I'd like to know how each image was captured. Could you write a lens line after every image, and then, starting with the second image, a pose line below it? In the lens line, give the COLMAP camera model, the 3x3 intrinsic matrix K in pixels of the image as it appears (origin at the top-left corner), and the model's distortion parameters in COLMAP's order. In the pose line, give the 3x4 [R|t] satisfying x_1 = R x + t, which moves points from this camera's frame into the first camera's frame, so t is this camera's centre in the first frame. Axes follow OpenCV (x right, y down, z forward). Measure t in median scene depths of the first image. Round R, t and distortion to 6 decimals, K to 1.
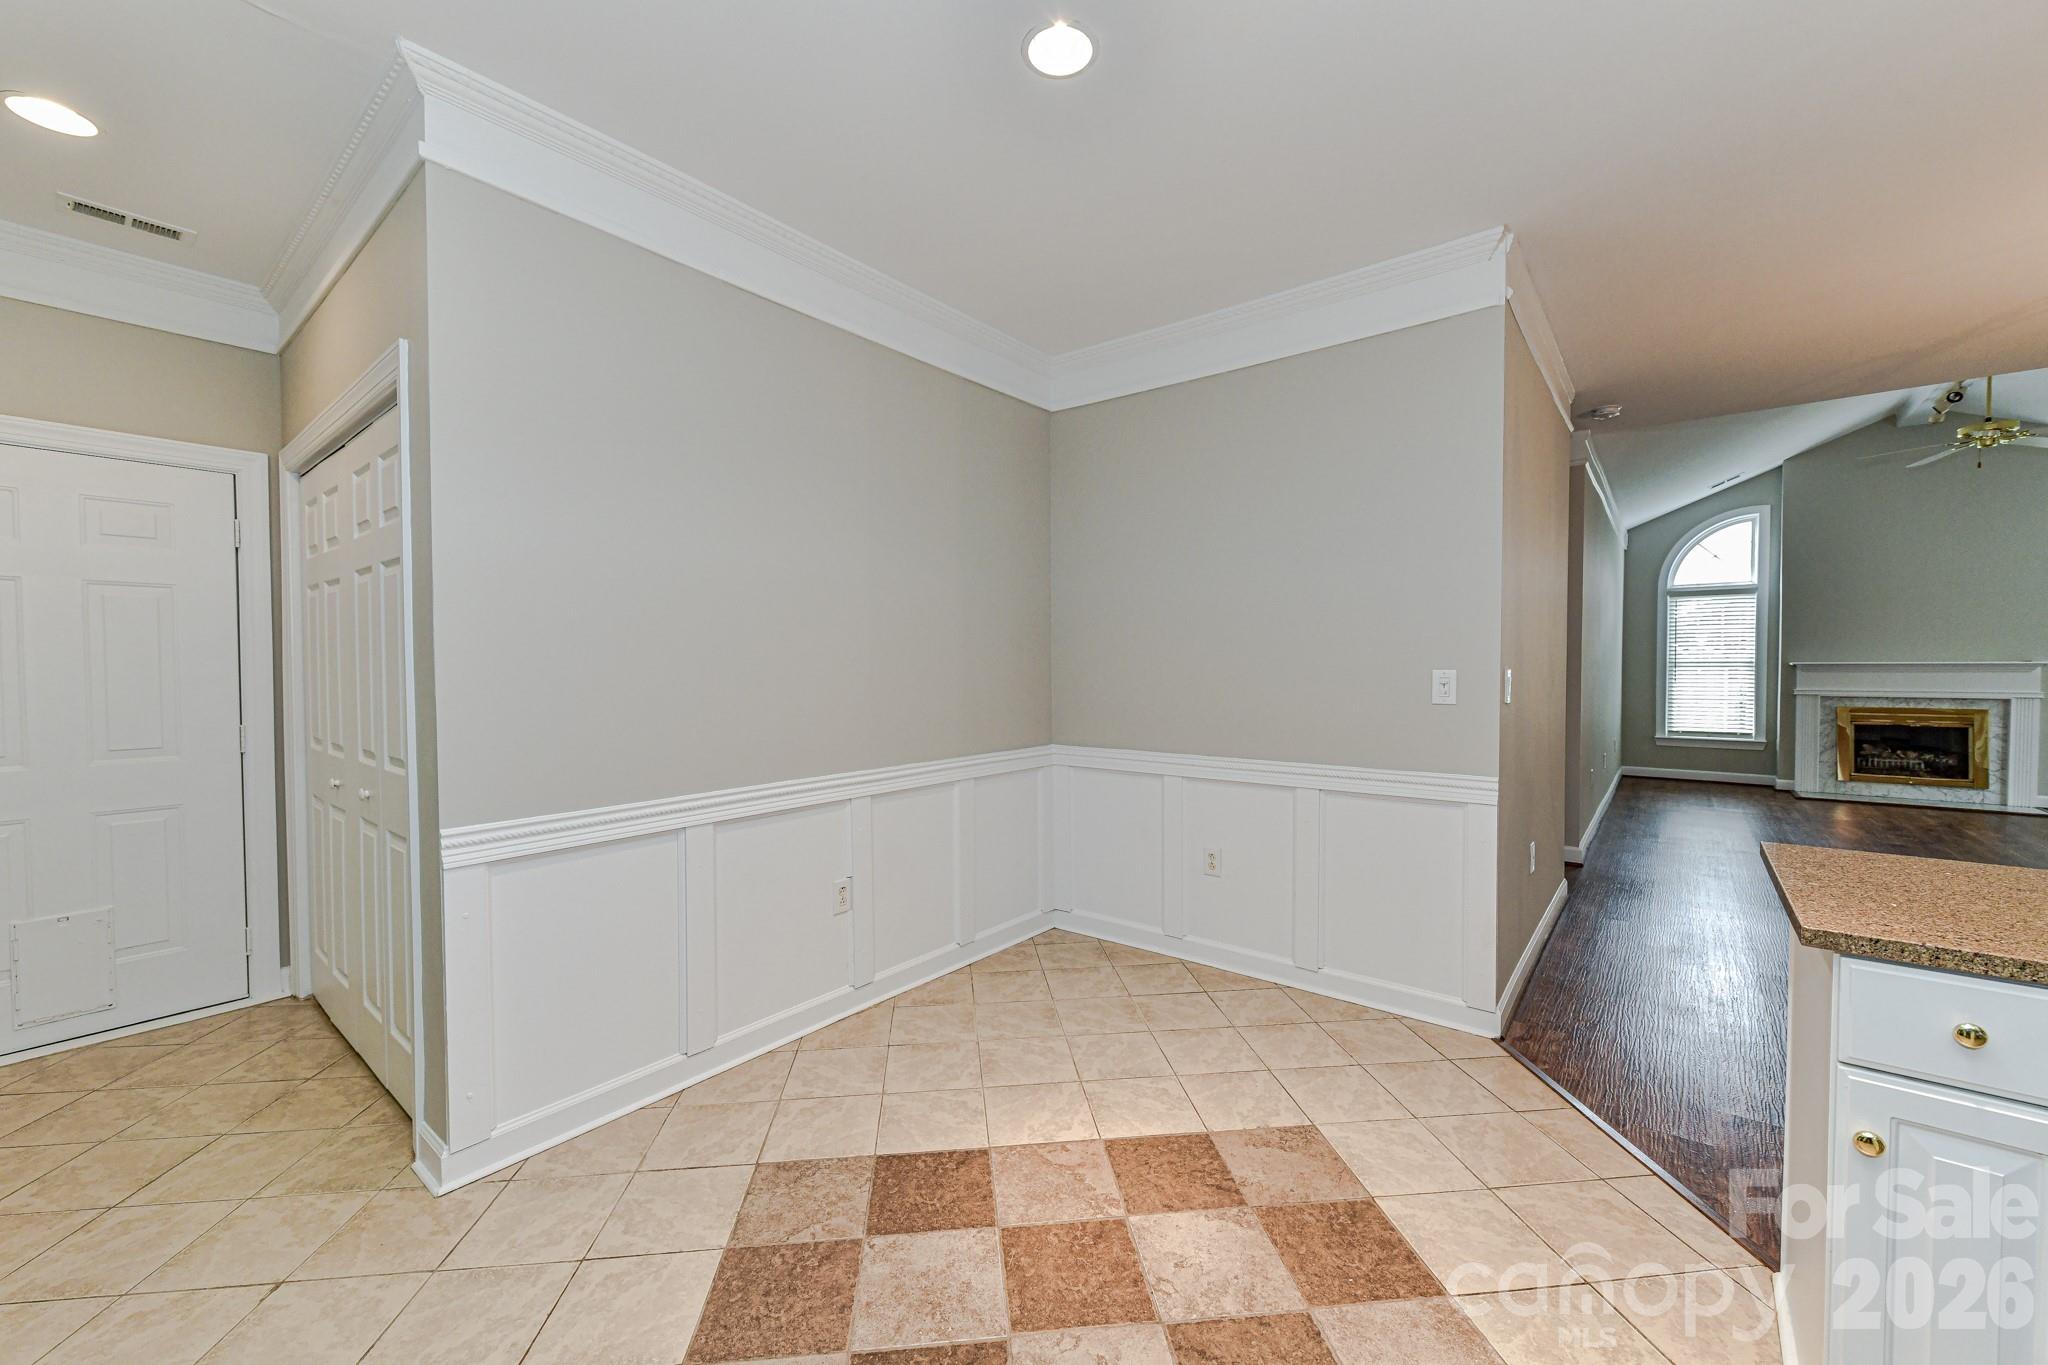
lens RADIAL K [[803.9, 0, 1023.5], [0, 803.9, 683.9], [0, 0, 1]] dist [0.006448, -0.002906]
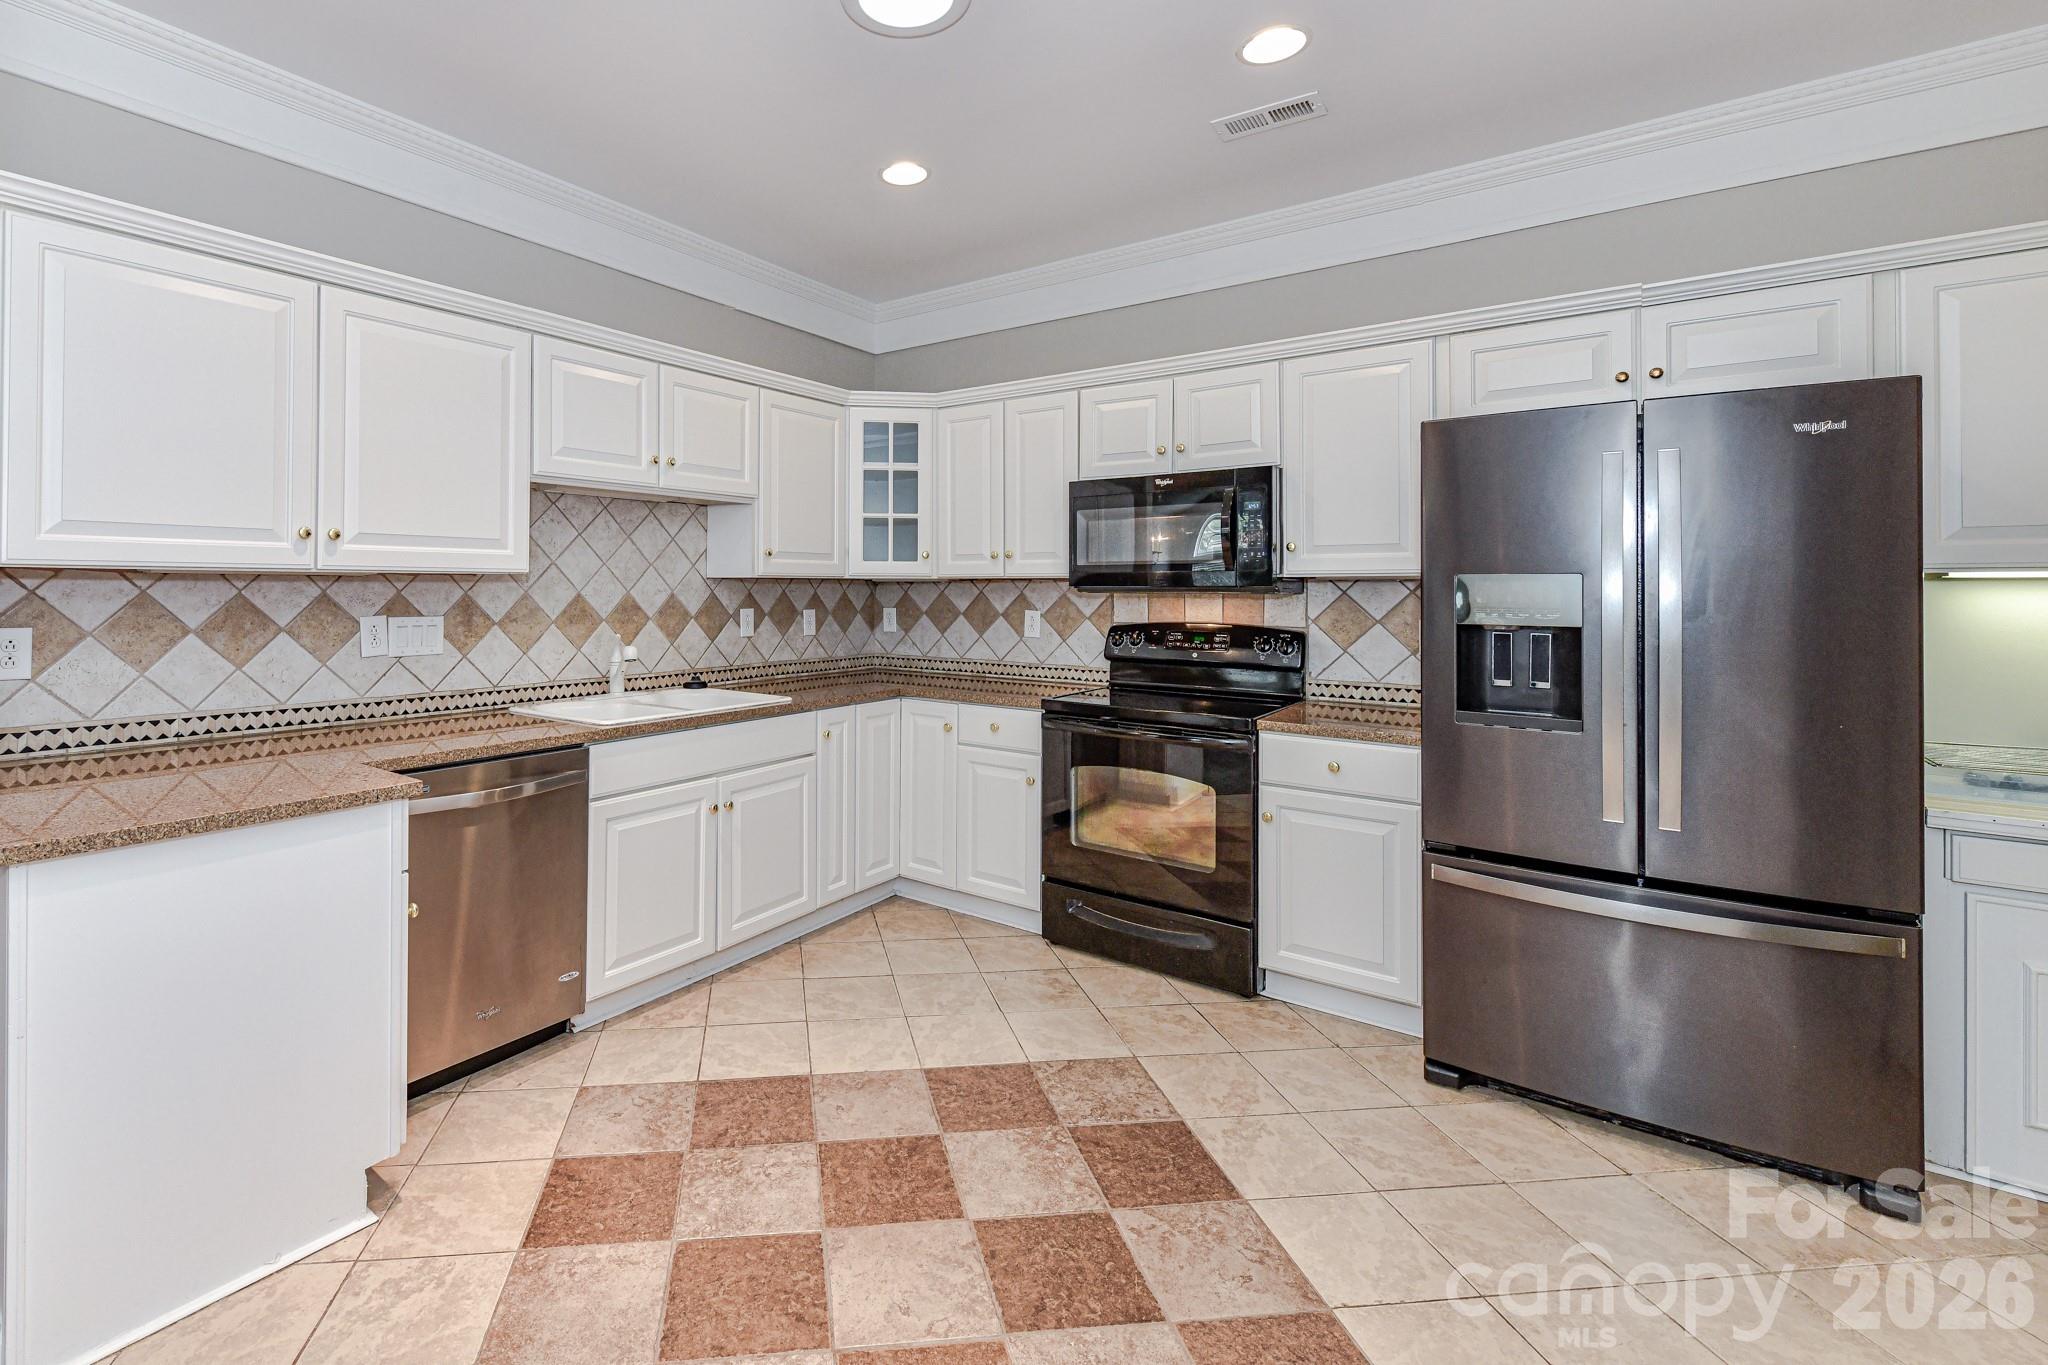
lens RADIAL K [[924.0, 0, 868.3], [0, 924.0, 583.2], [0, 0, 1]] dist [0.002253, -0.000083]
pose [[-0.999994, 0.000952, -0.003180, 0.072986], [0.000884, 0.999774, 0.021256, -0.034074], [0.003200, 0.021253, -0.999769, 1.065741]]
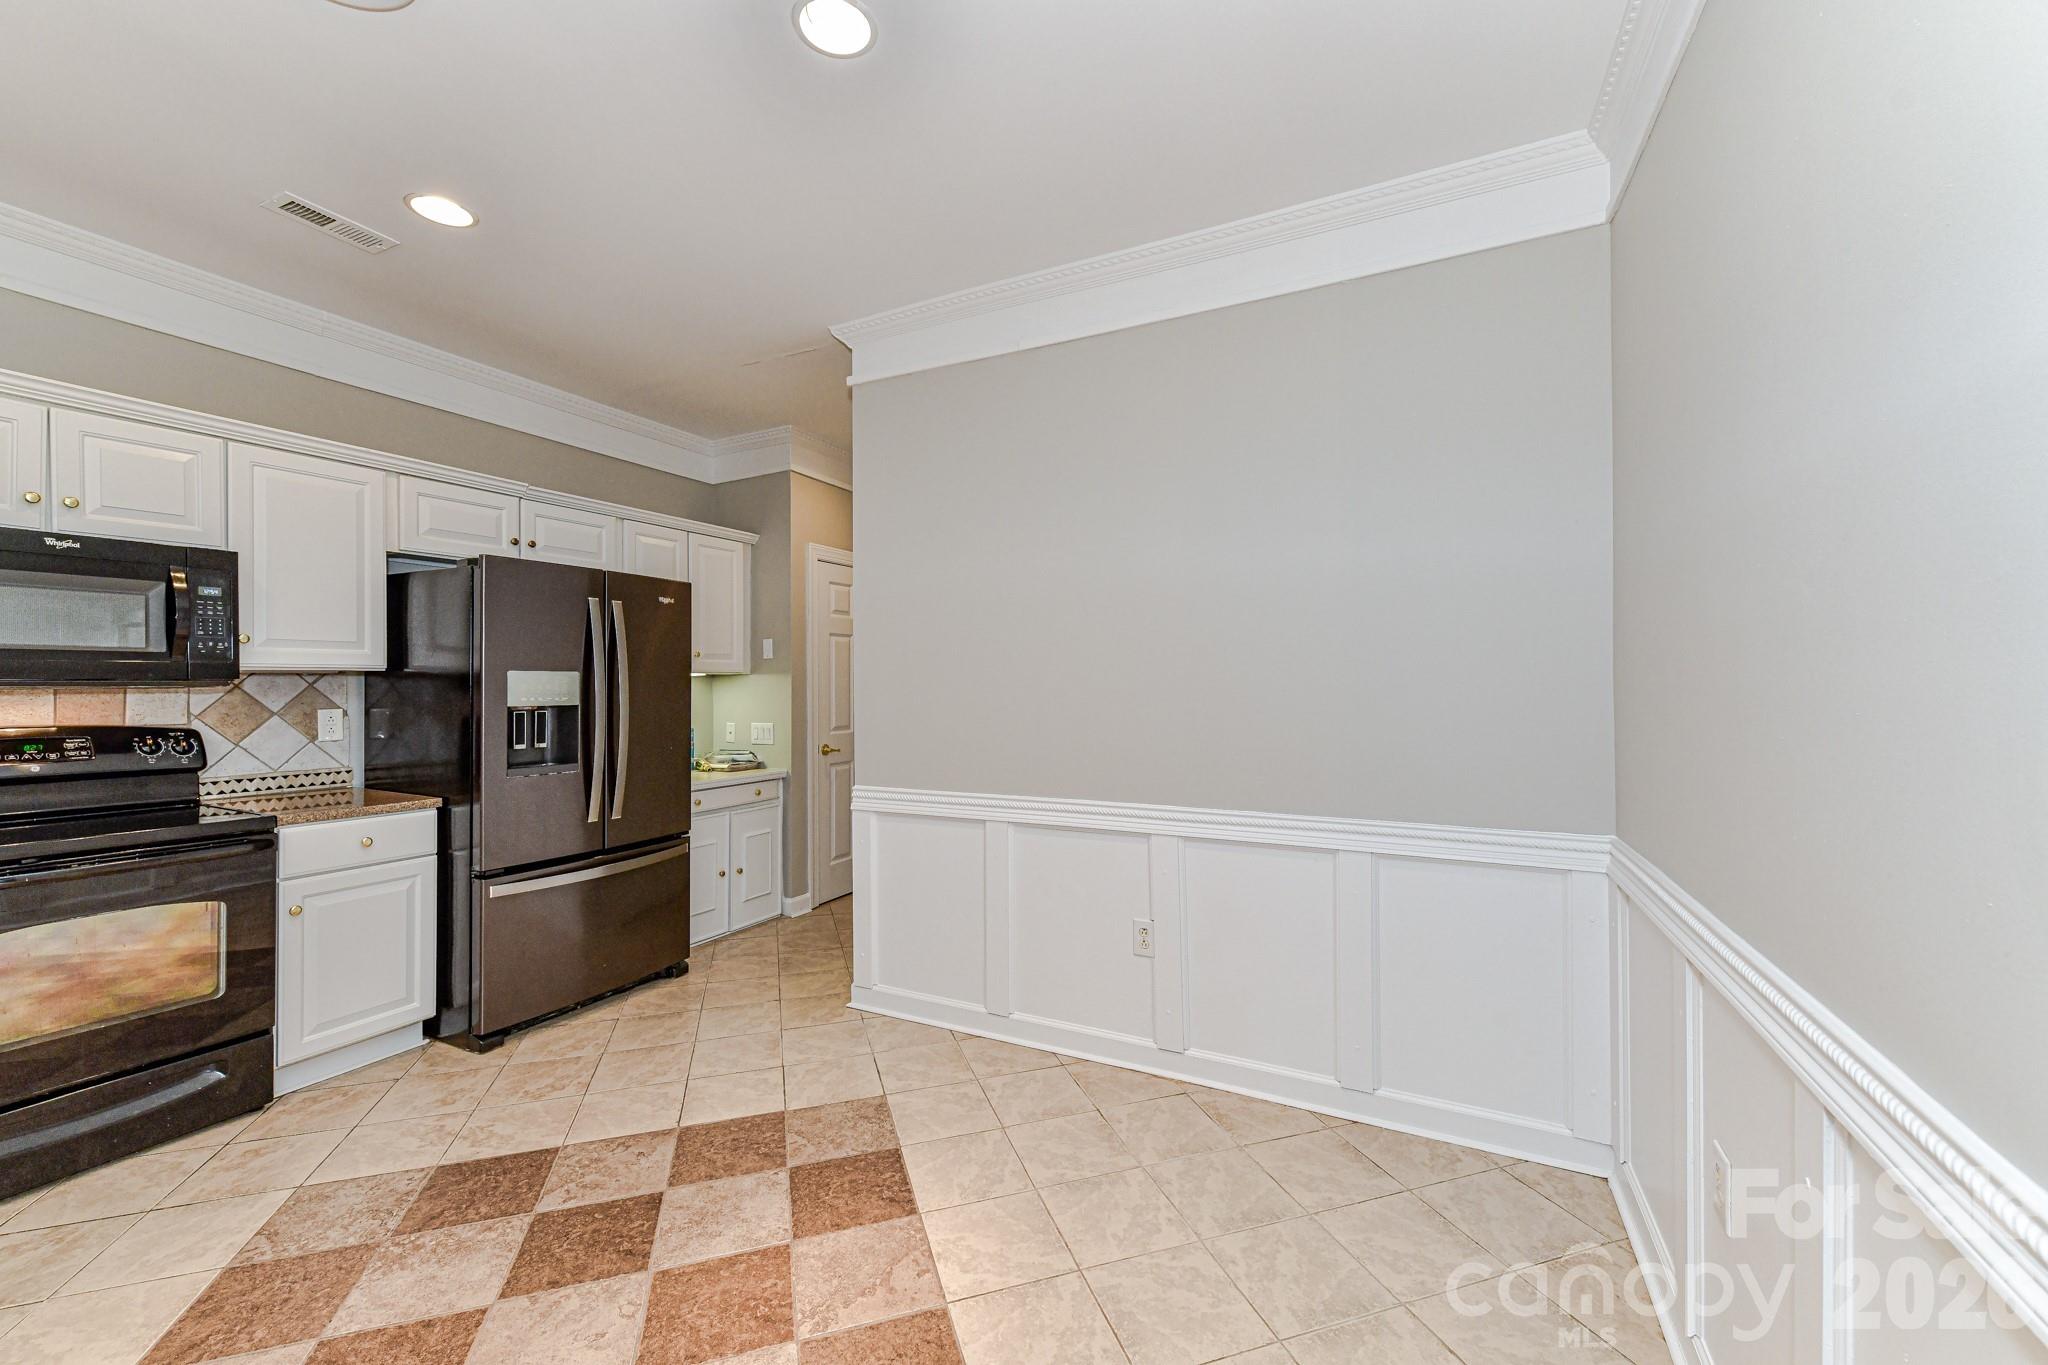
lens RADIAL K [[803.9, 0, 1022.5], [0, 803.9, 684.9], [0, 0, 1]] dist [0.006448, -0.002906]
pose [[0.205889, 0.005108, -0.978562, 0.639831], [-0.024133, 0.999709, 0.000141, -0.022230], [0.978278, 0.023587, 0.205953, 0.664184]]
